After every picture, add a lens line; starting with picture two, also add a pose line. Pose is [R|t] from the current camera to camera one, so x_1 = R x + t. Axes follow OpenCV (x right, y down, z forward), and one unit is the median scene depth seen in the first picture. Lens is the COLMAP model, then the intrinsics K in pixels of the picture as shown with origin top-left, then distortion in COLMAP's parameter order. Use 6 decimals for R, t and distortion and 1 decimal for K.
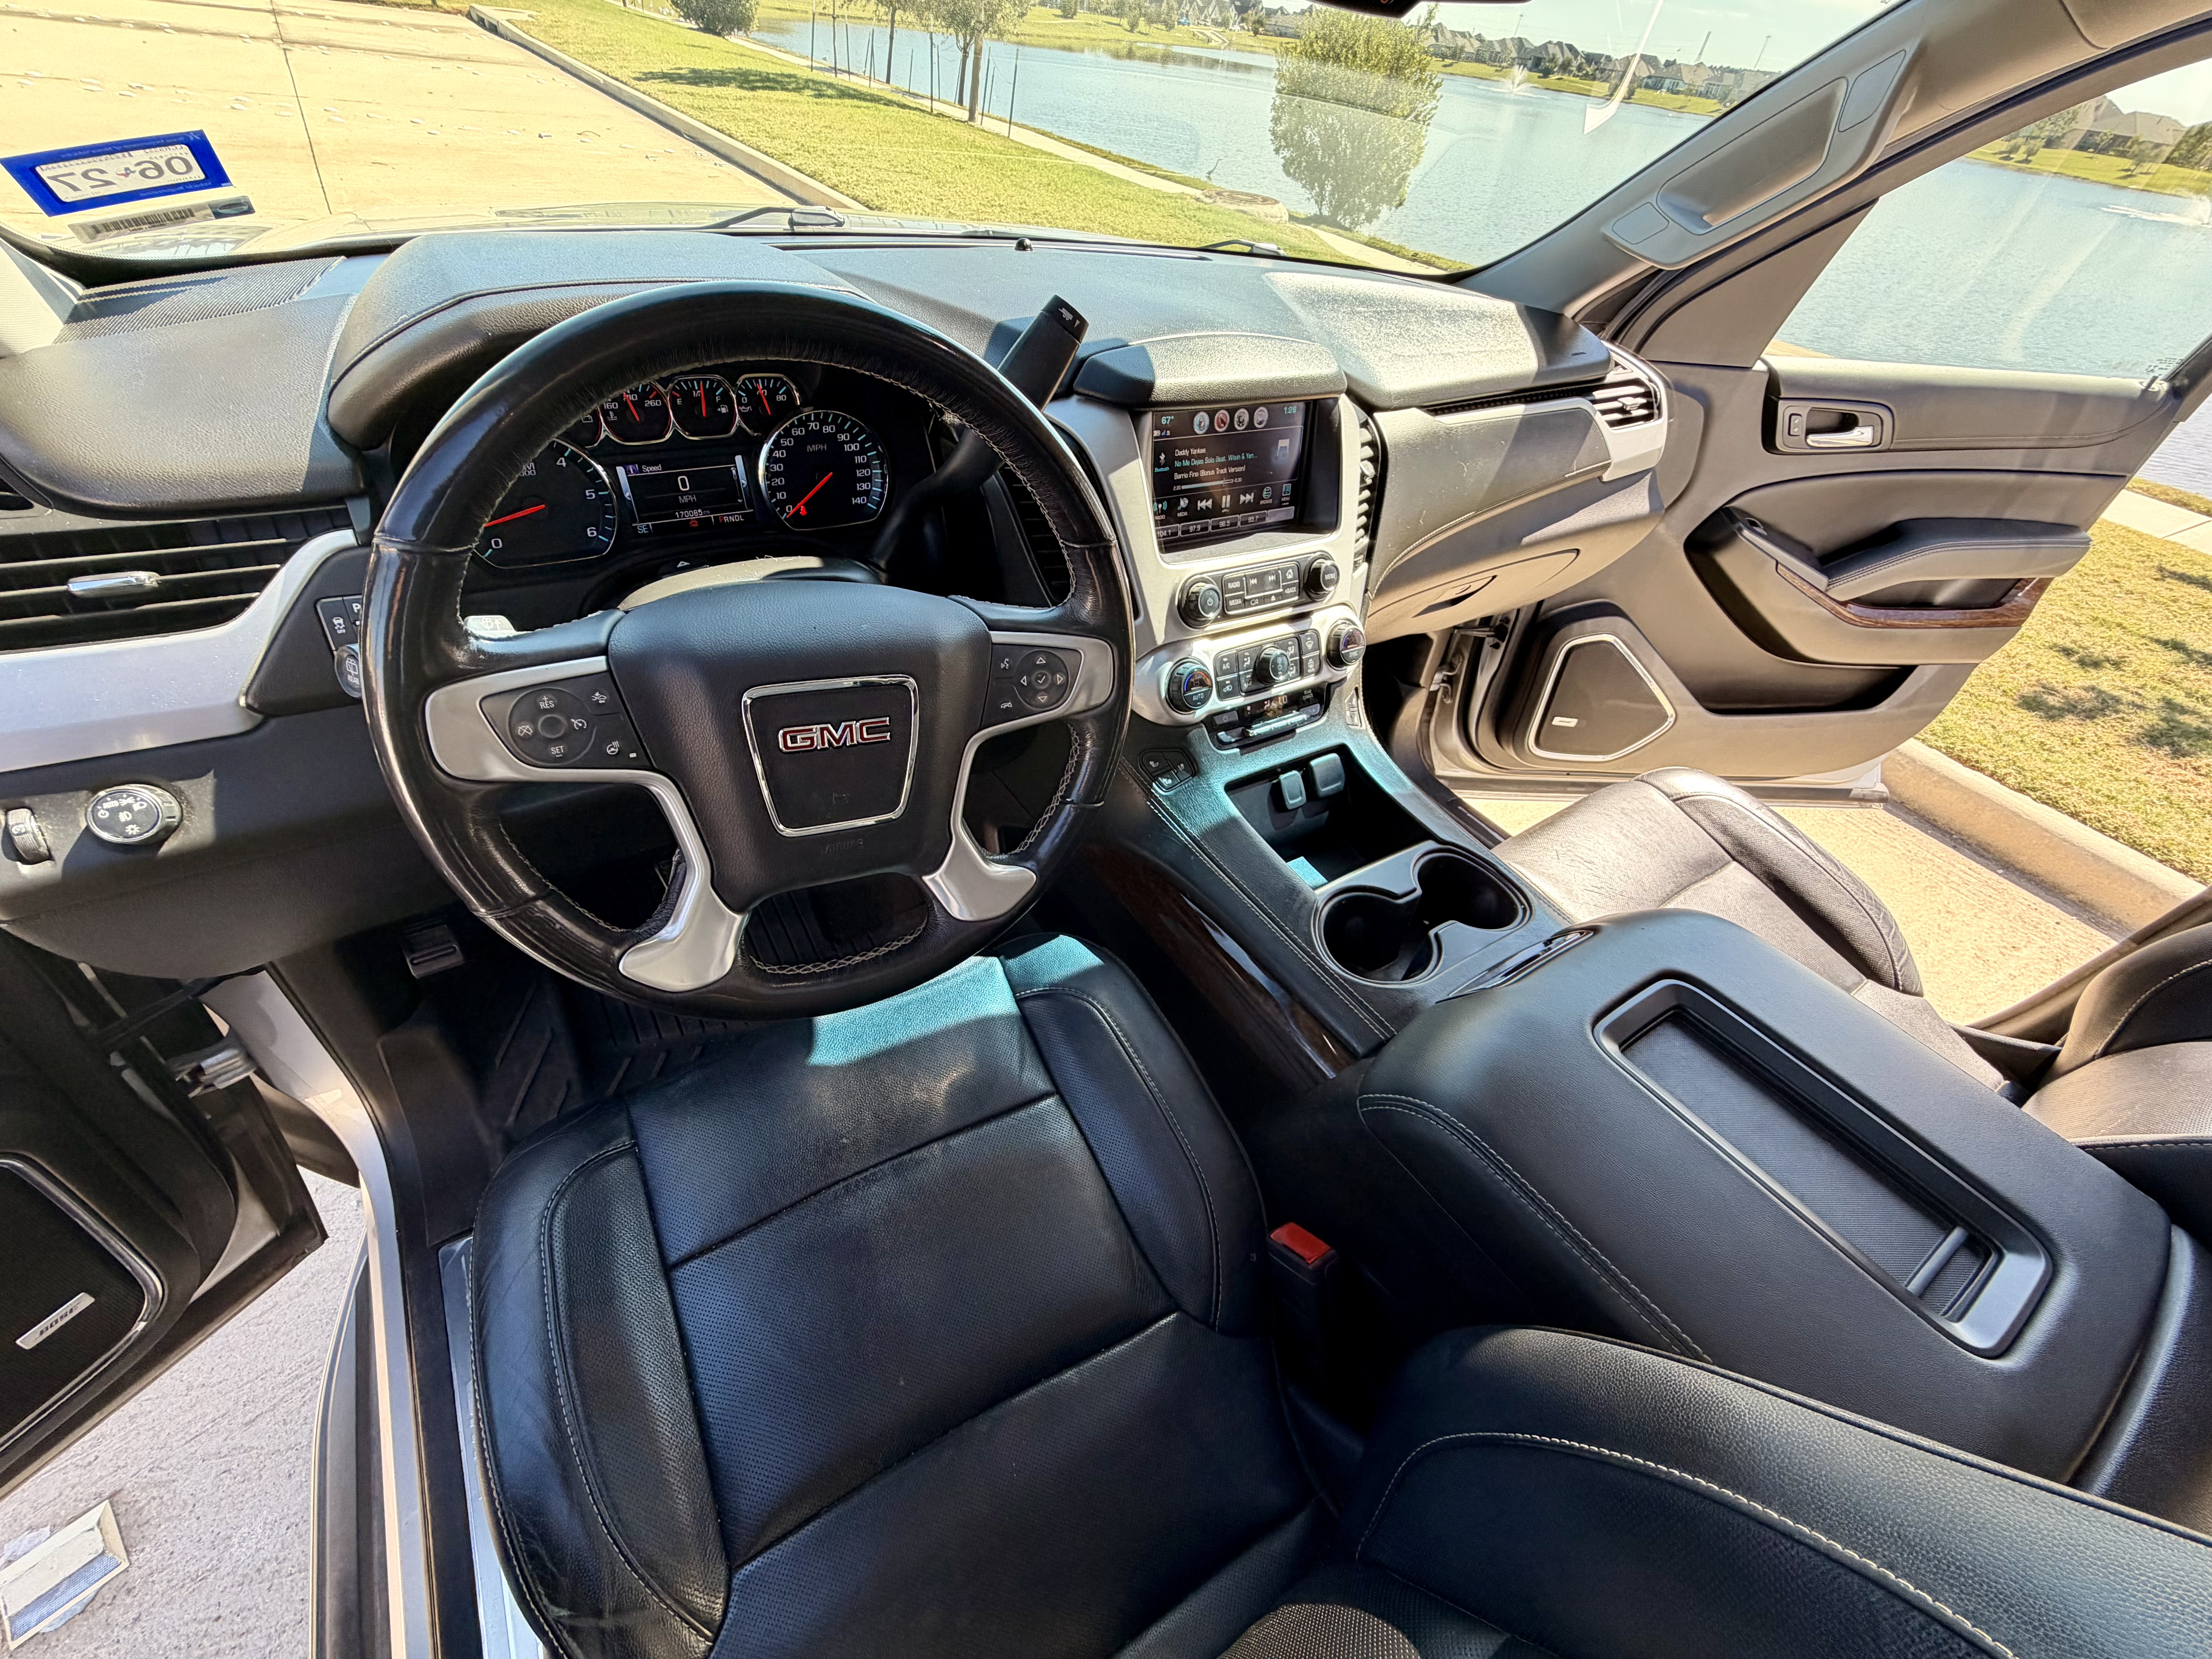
lens RADIAL K [[878.5, 0, 1092.4], [0, 878.5, 835.1], [0, 0, 1]] dist [0.001558, -0.000691]
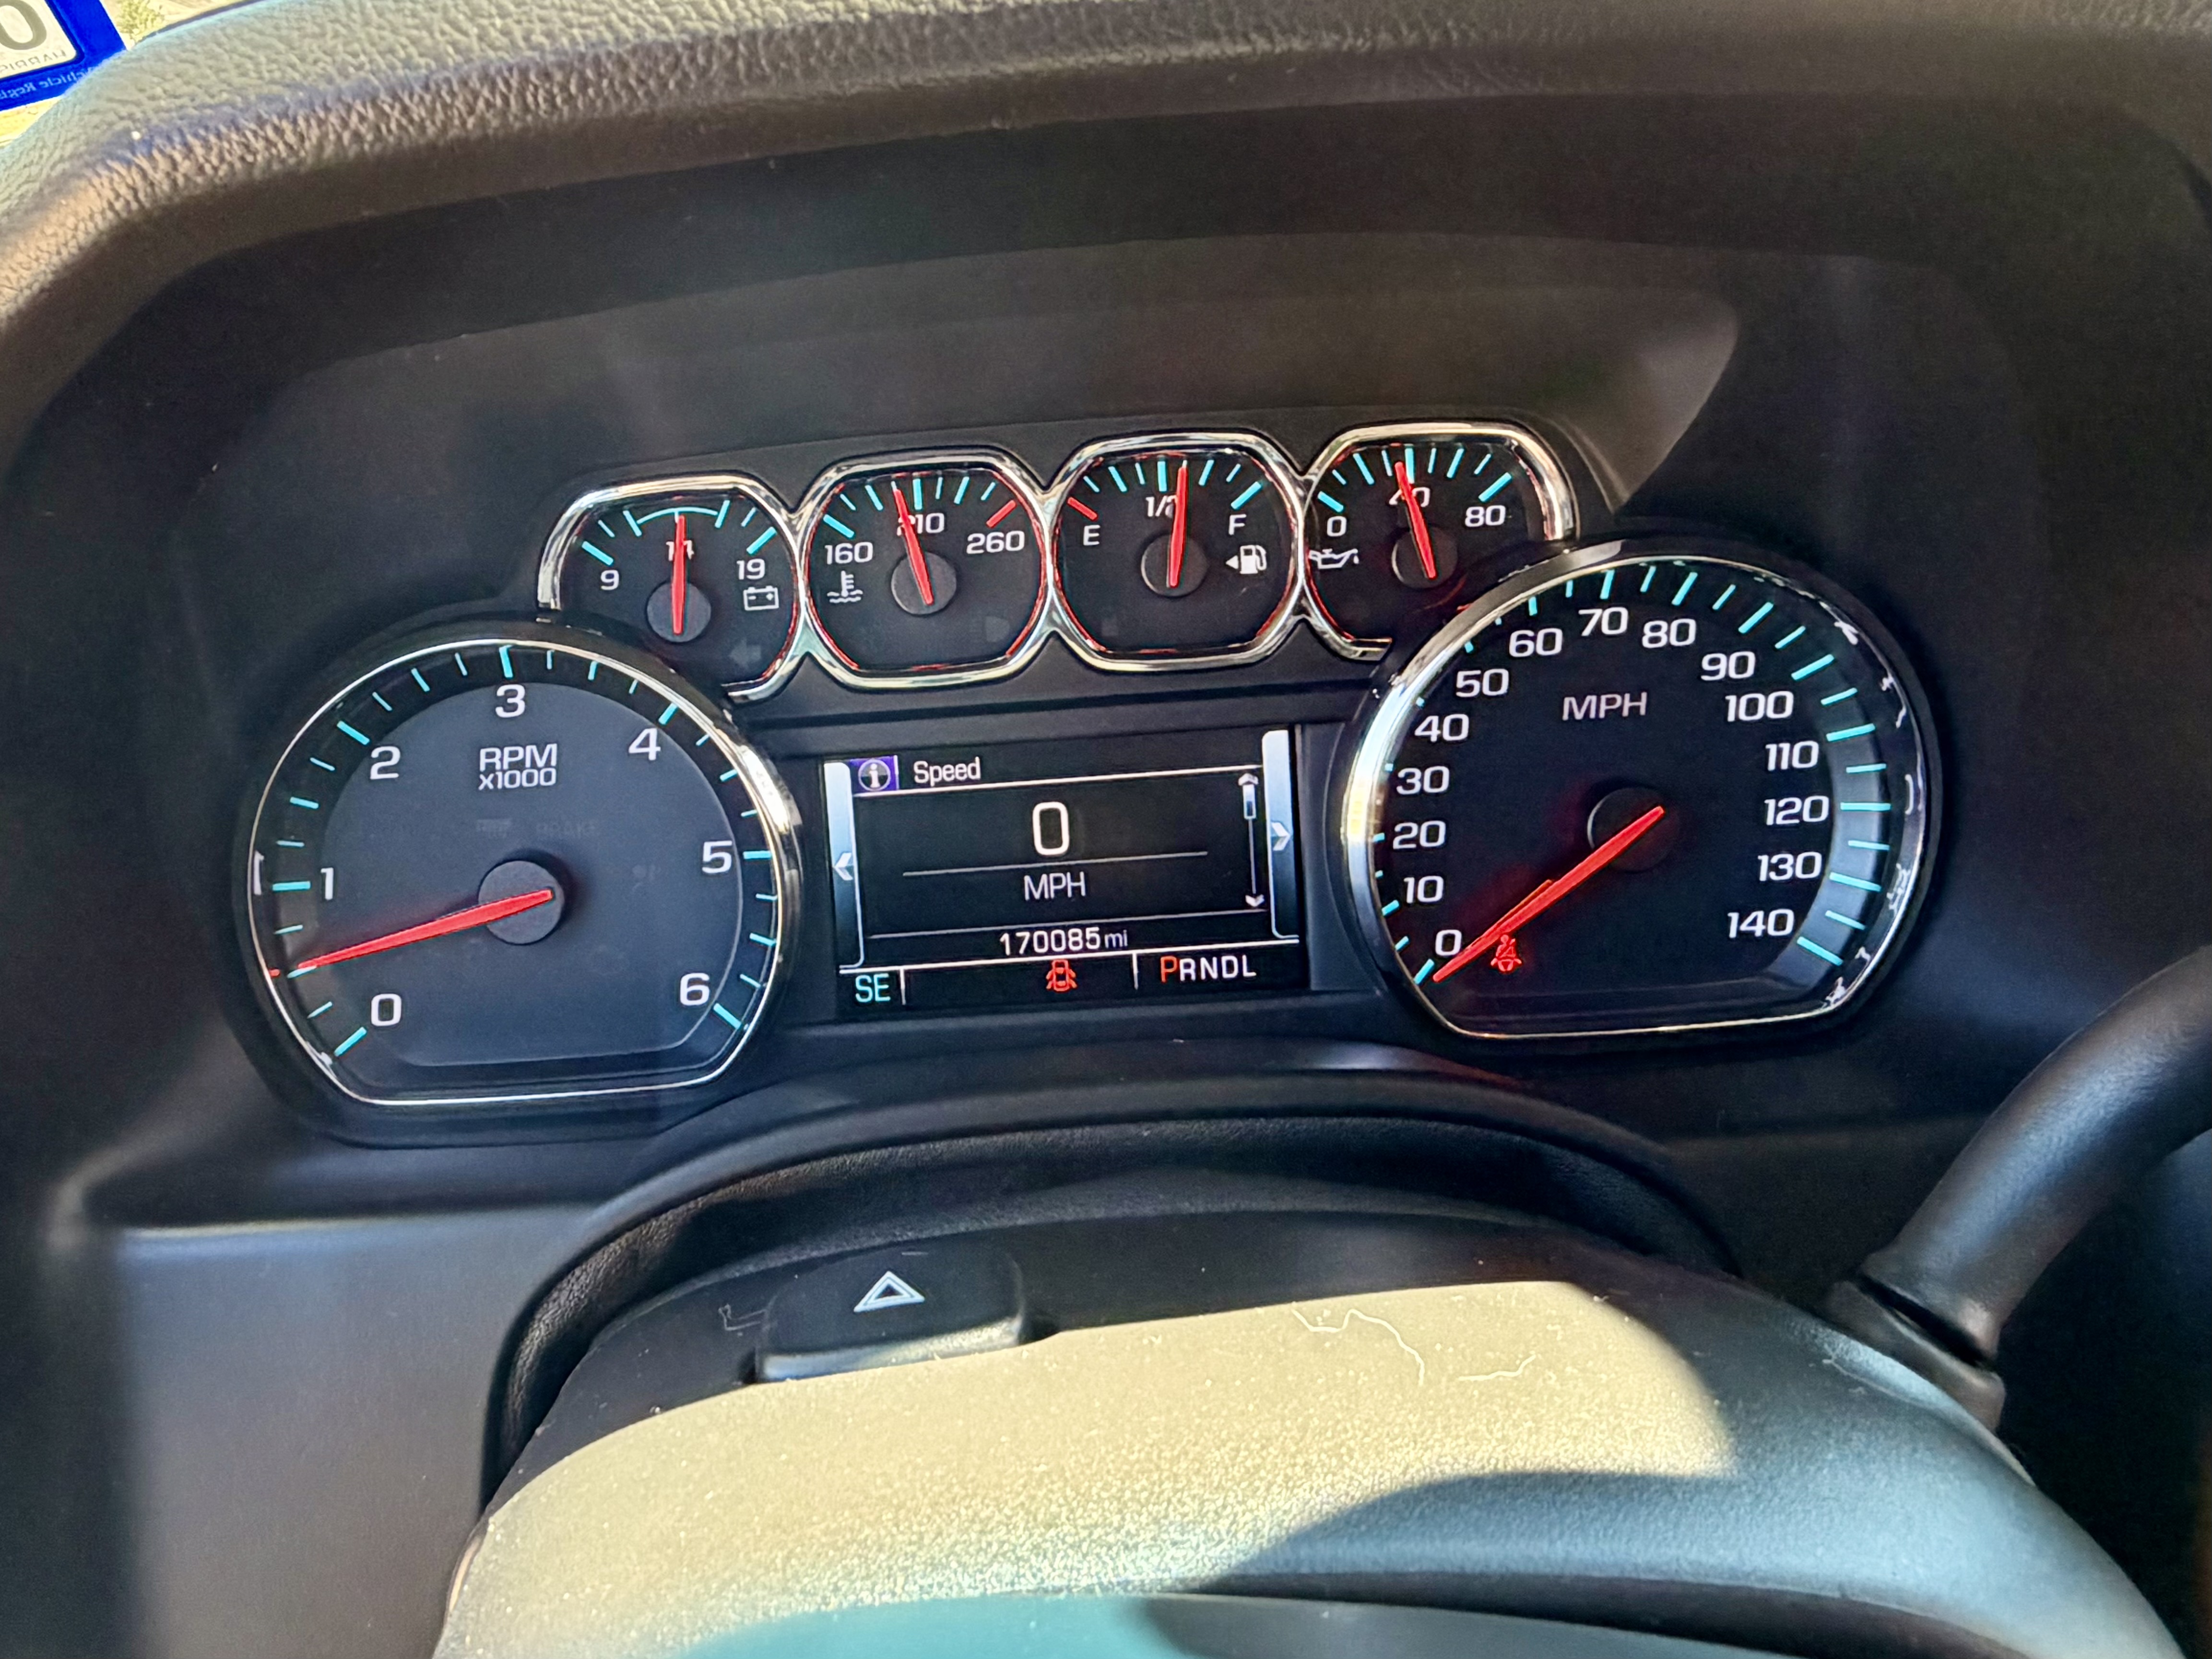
lens RADIAL K [[1564.9, 0, 1093.7], [0, 1564.9, 828.5], [0, 0, 1]] dist [-0.027658, -0.002624]
pose [[0.827011, 0.041776, -0.560631, -0.170782], [-0.238986, 0.928768, -0.283331, -0.231817], [0.508860, 0.368301, 0.778085, 0.551270]]
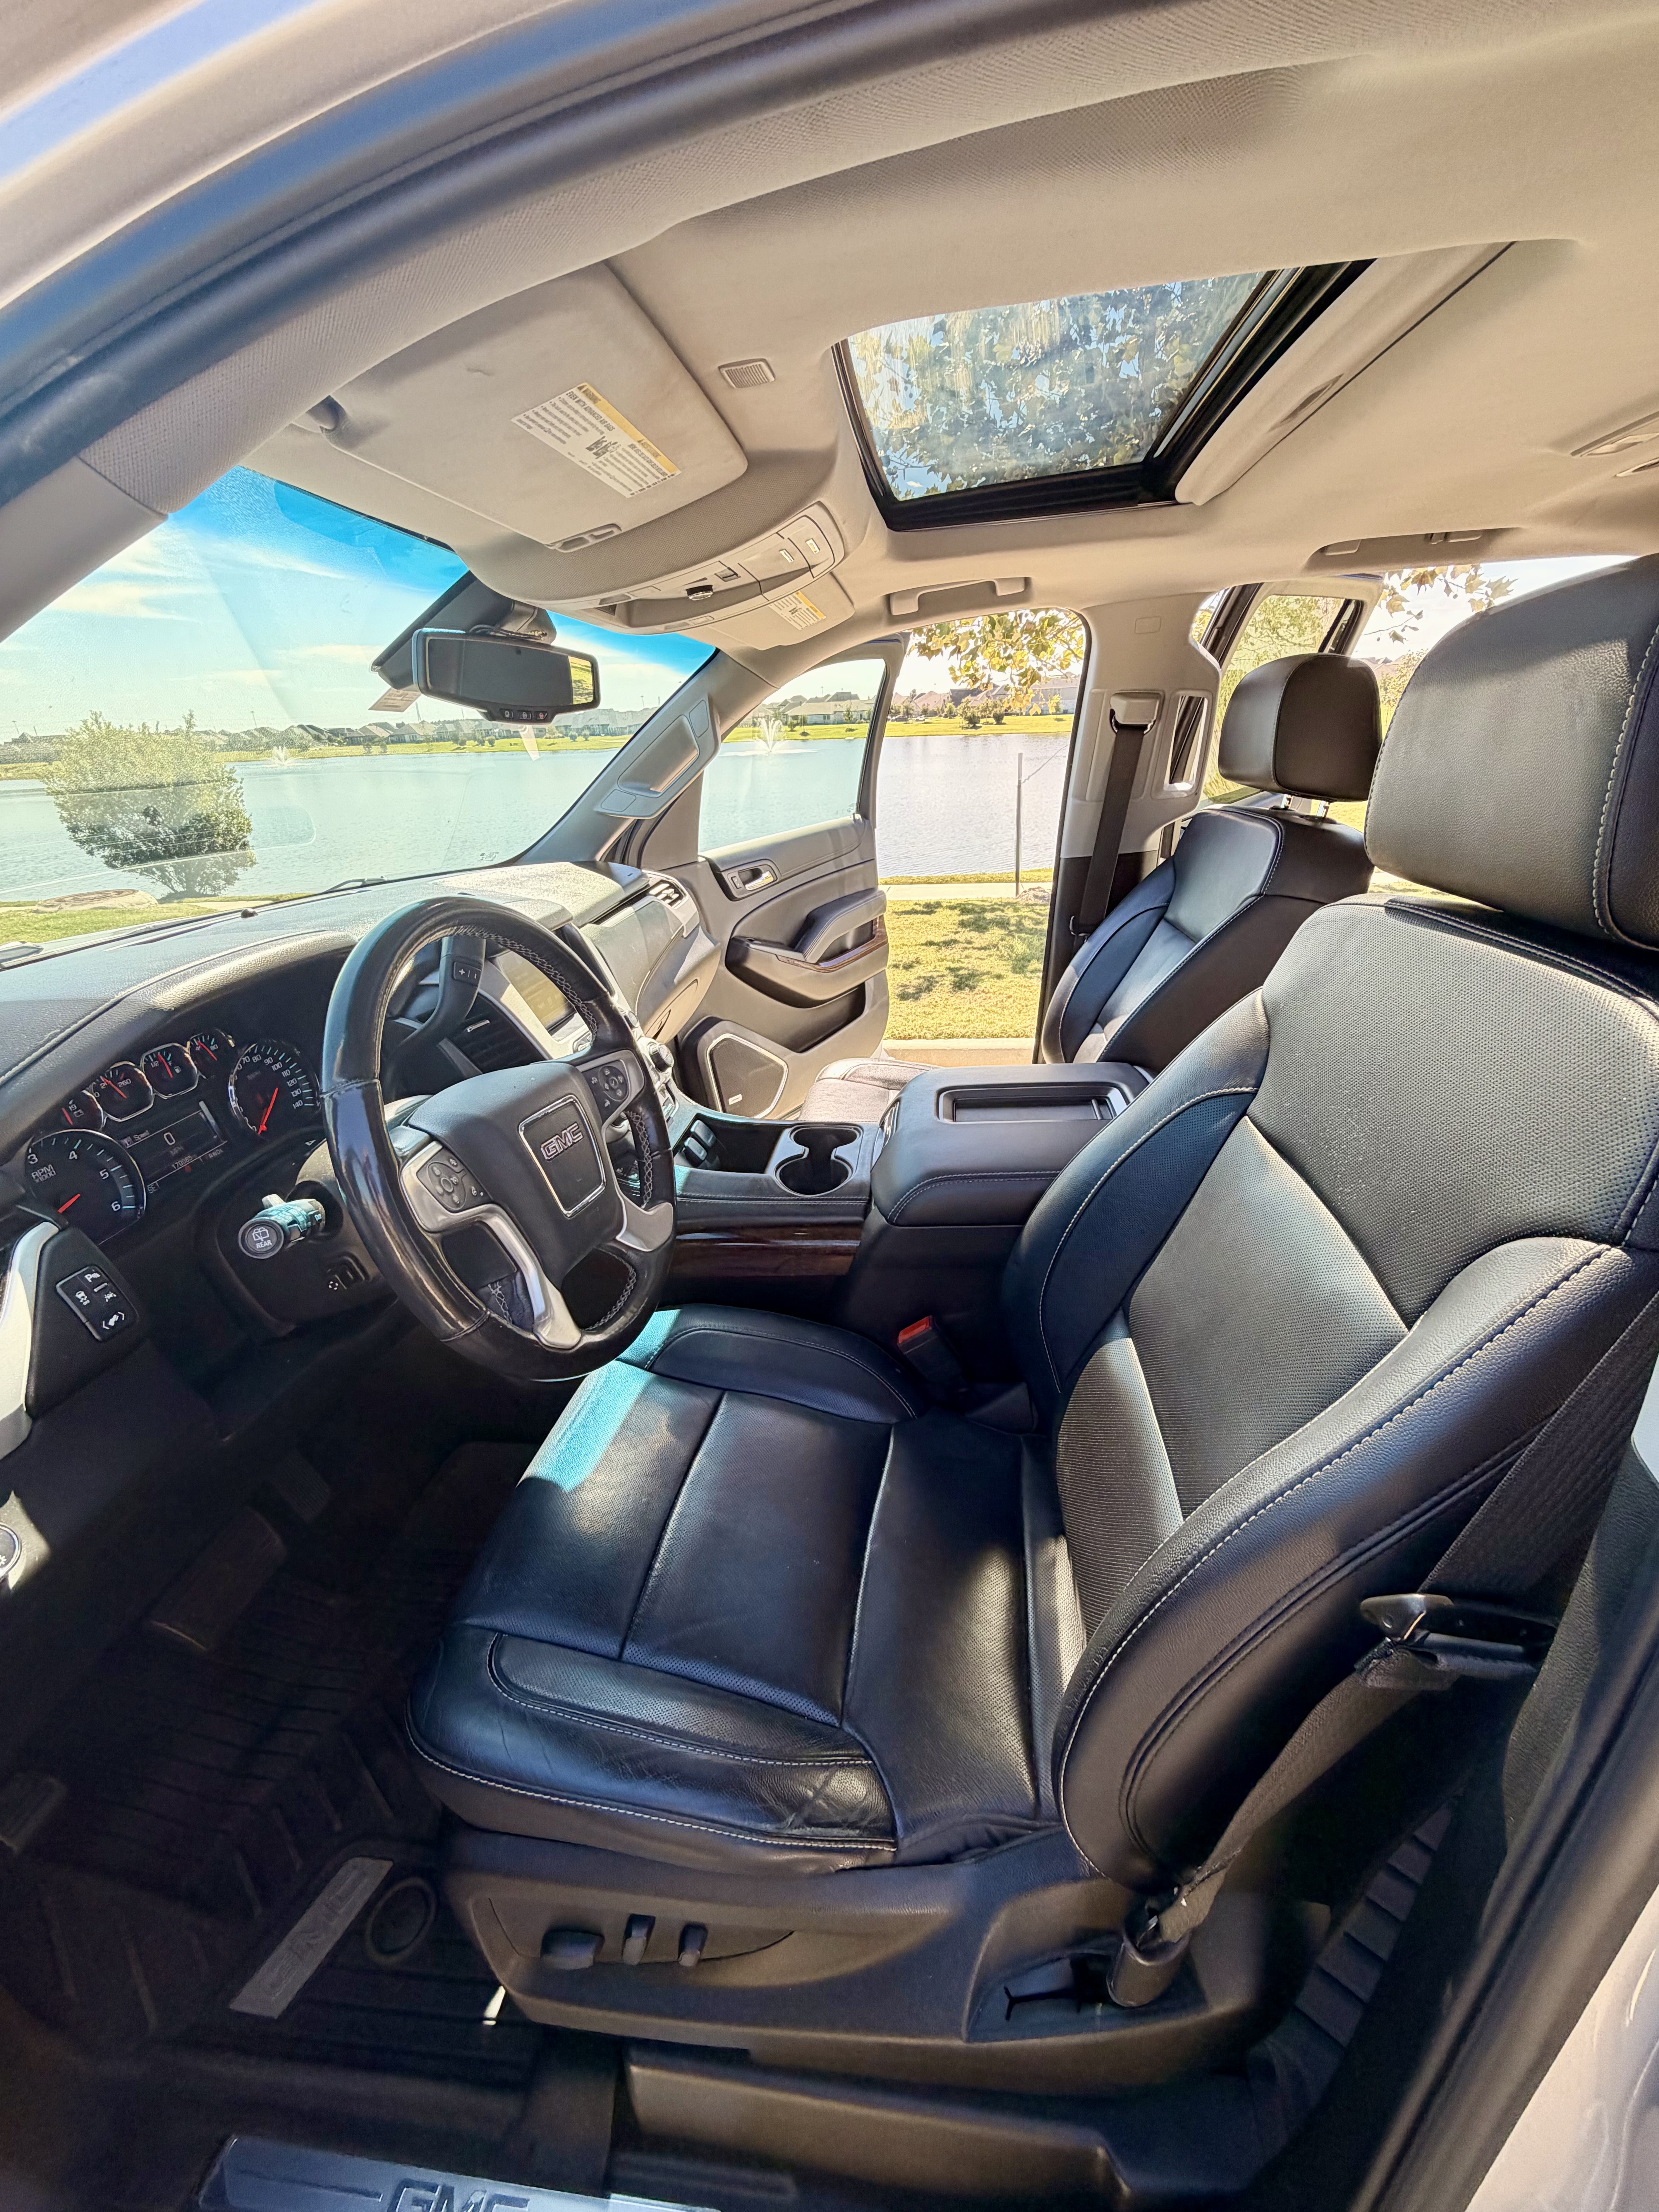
lens RADIAL K [[878.5, 0, 834.7], [0, 878.5, 1105.4], [0, 0, 1]] dist [0.001558, -0.000691]
pose [[0.623599, -0.428290, 0.653982, -0.543653], [0.609936, 0.789834, -0.064341, 0.124441], [-0.488981, 0.439010, 0.753769, -0.219983]]
